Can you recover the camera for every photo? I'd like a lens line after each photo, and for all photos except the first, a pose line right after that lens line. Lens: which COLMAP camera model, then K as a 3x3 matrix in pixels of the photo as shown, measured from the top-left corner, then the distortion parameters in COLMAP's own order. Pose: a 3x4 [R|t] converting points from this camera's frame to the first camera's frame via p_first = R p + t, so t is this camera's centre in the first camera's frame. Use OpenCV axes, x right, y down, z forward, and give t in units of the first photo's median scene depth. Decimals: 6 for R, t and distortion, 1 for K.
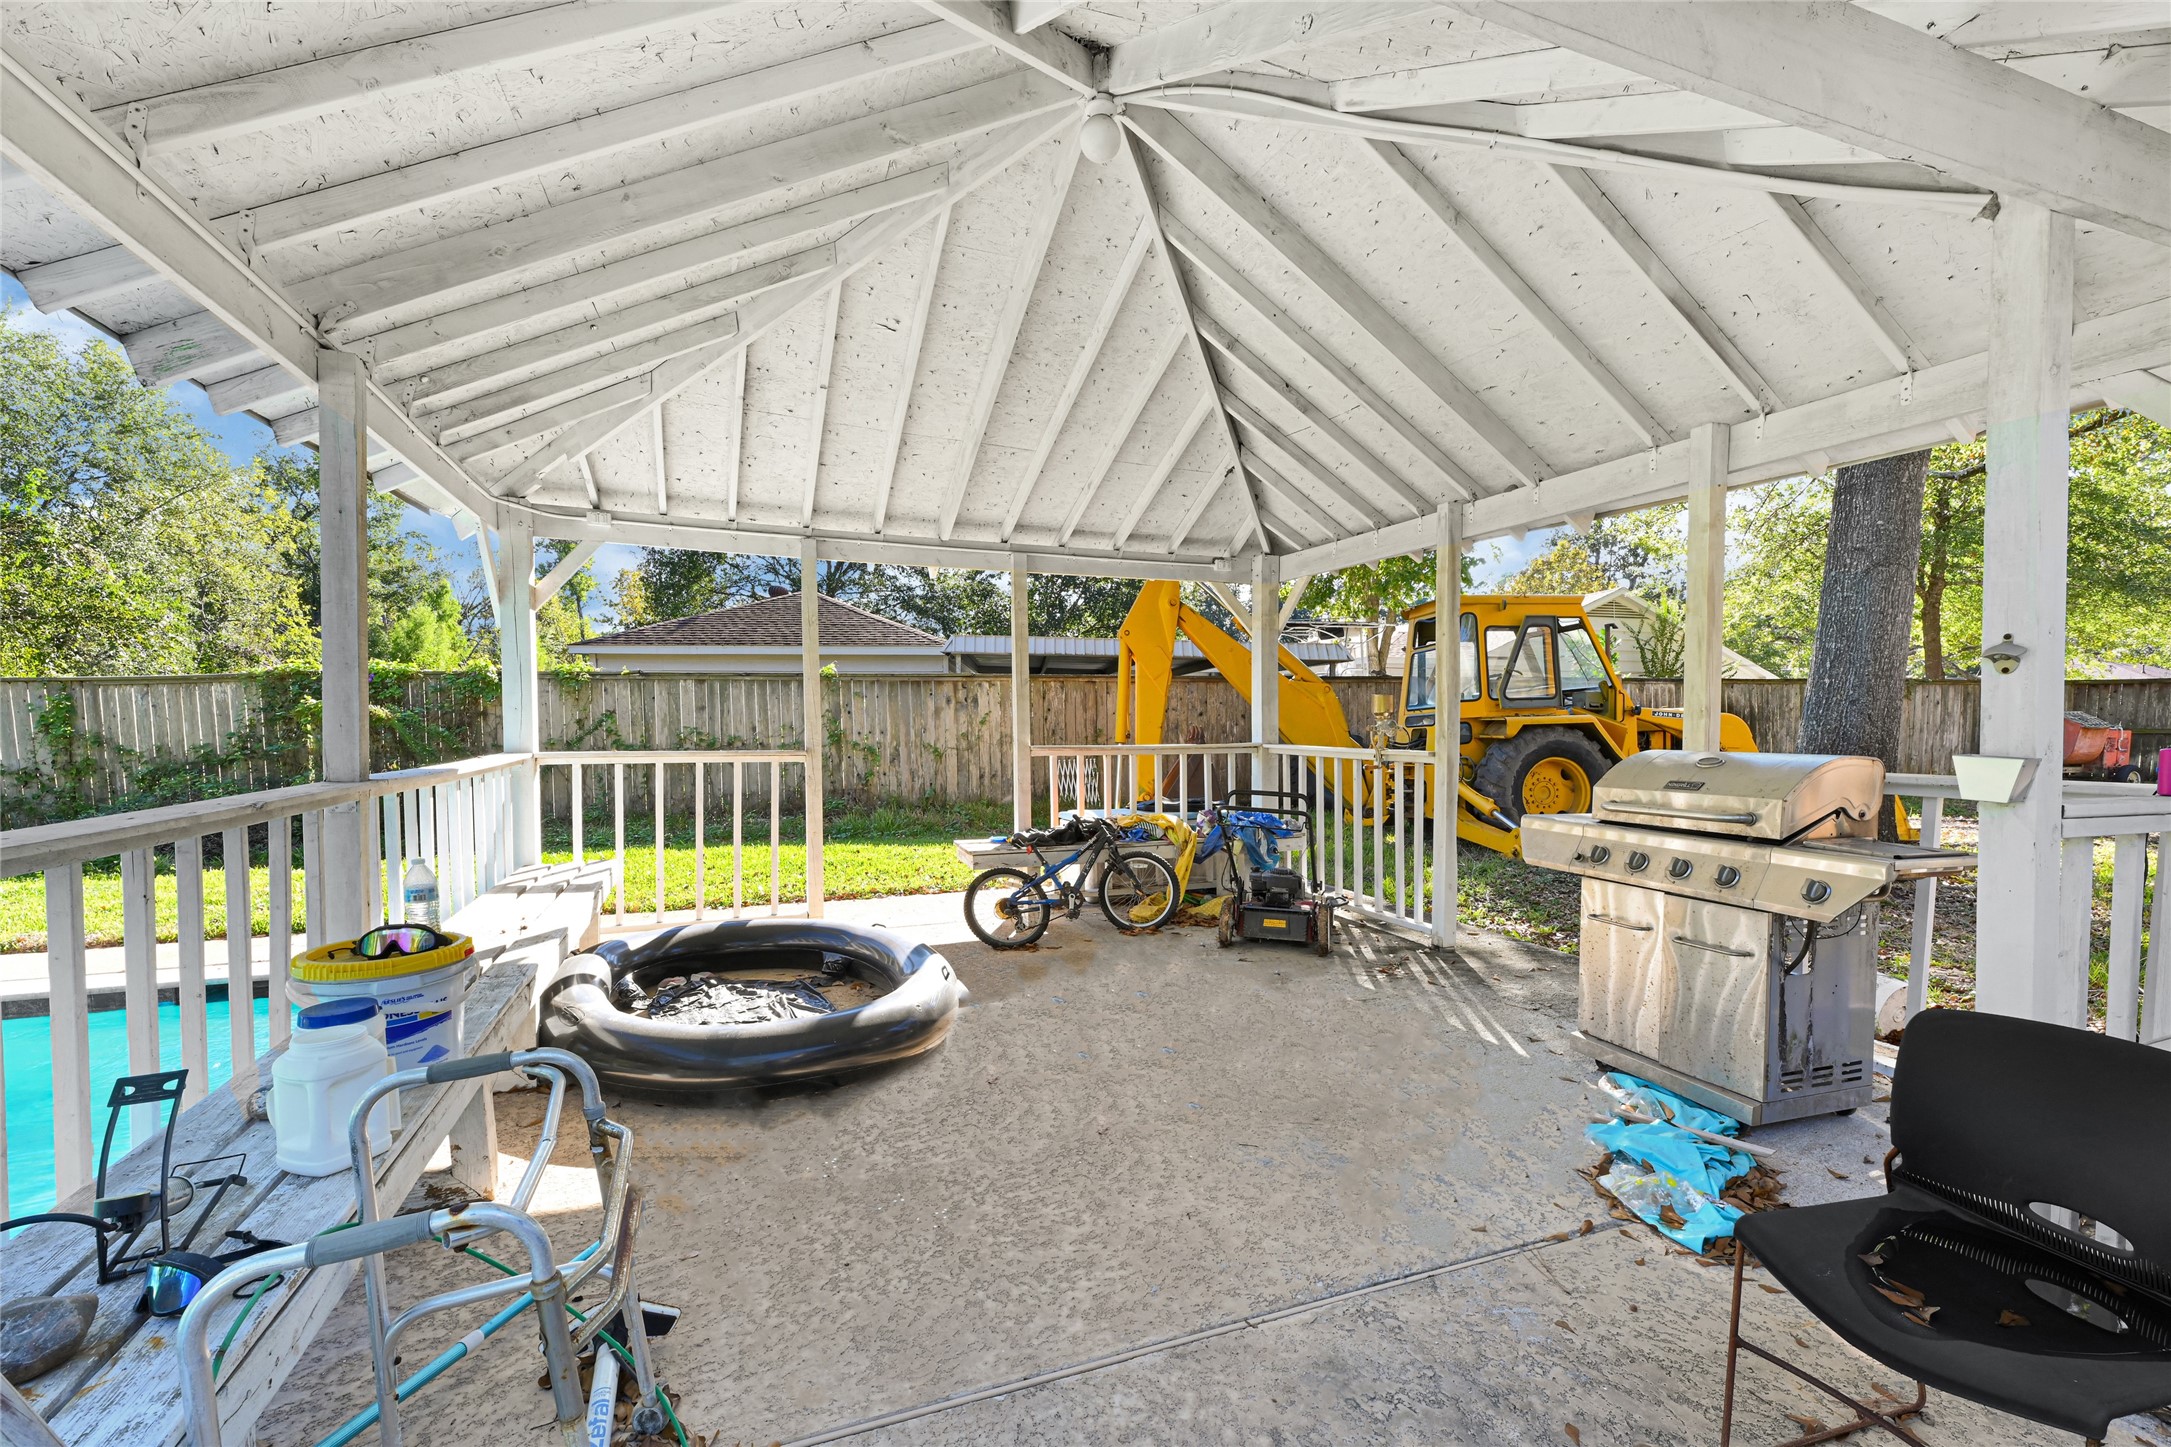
lens RADIAL K [[921.0, 0, 1080.7], [0, 921.0, 724.1], [0, 0, 1]] dist [0.002981, 0.000234]
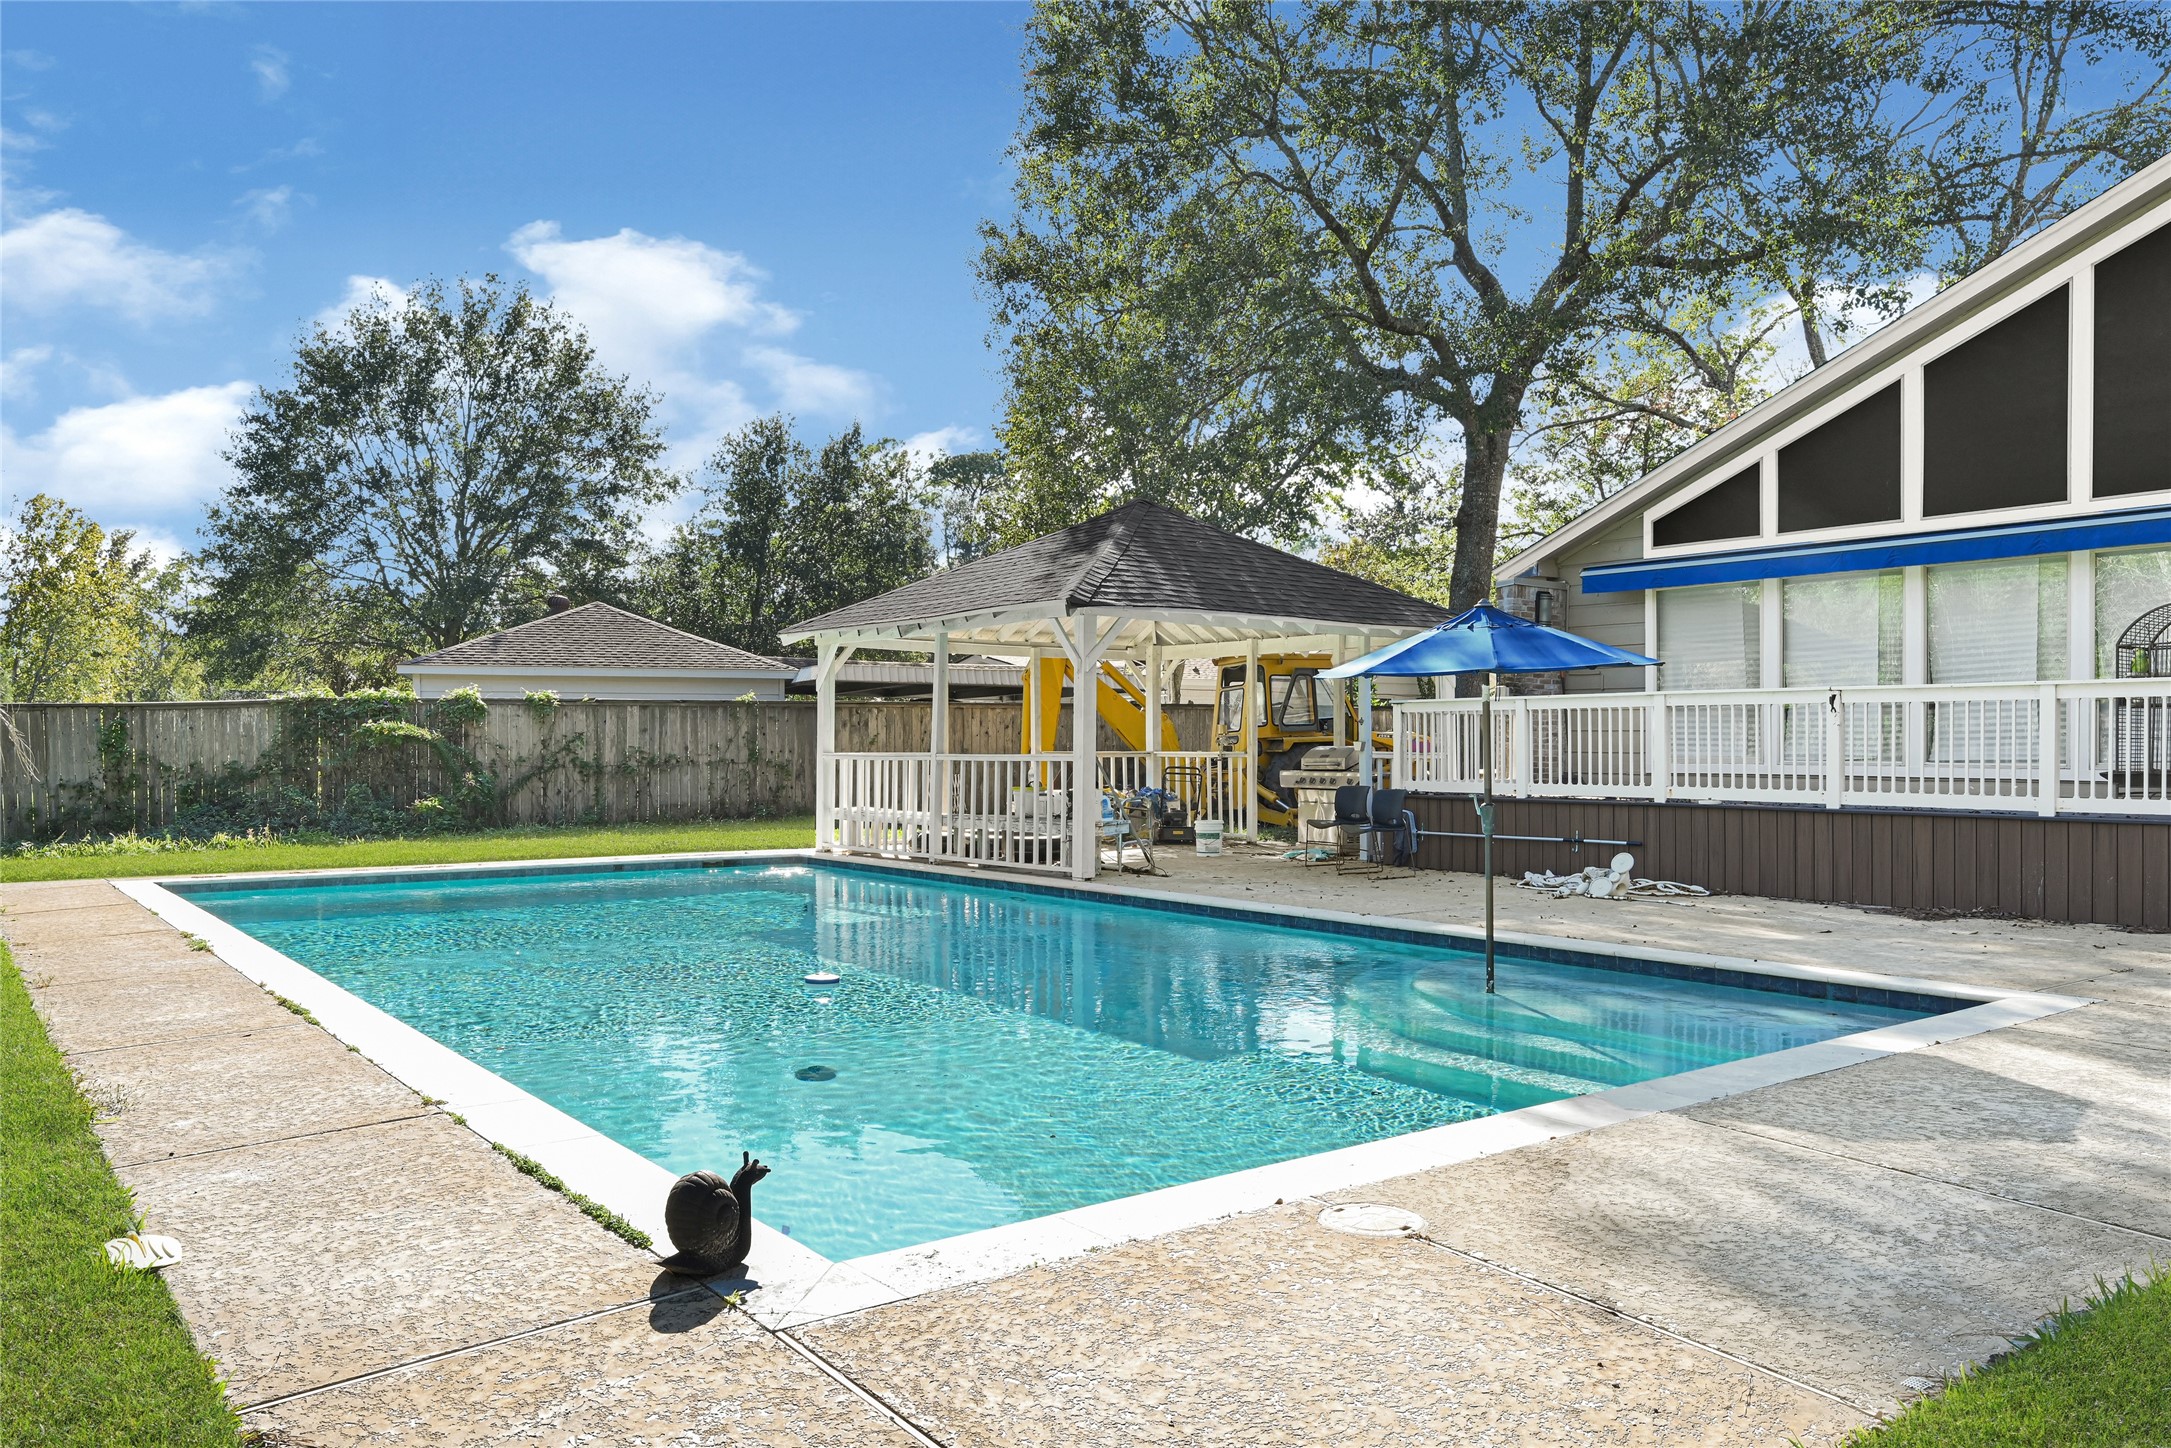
lens RADIAL K [[1506.9, 0, 1084.3], [0, 1506.9, 736.6], [0, 0, 1]] dist [-0.043740, -0.001950]
pose [[0.959234, -0.000763, 0.282613, -0.466276], [0.004359, 0.999917, -0.012096, 0.017484], [-0.282581, 0.012835, 0.959158, -1.086757]]
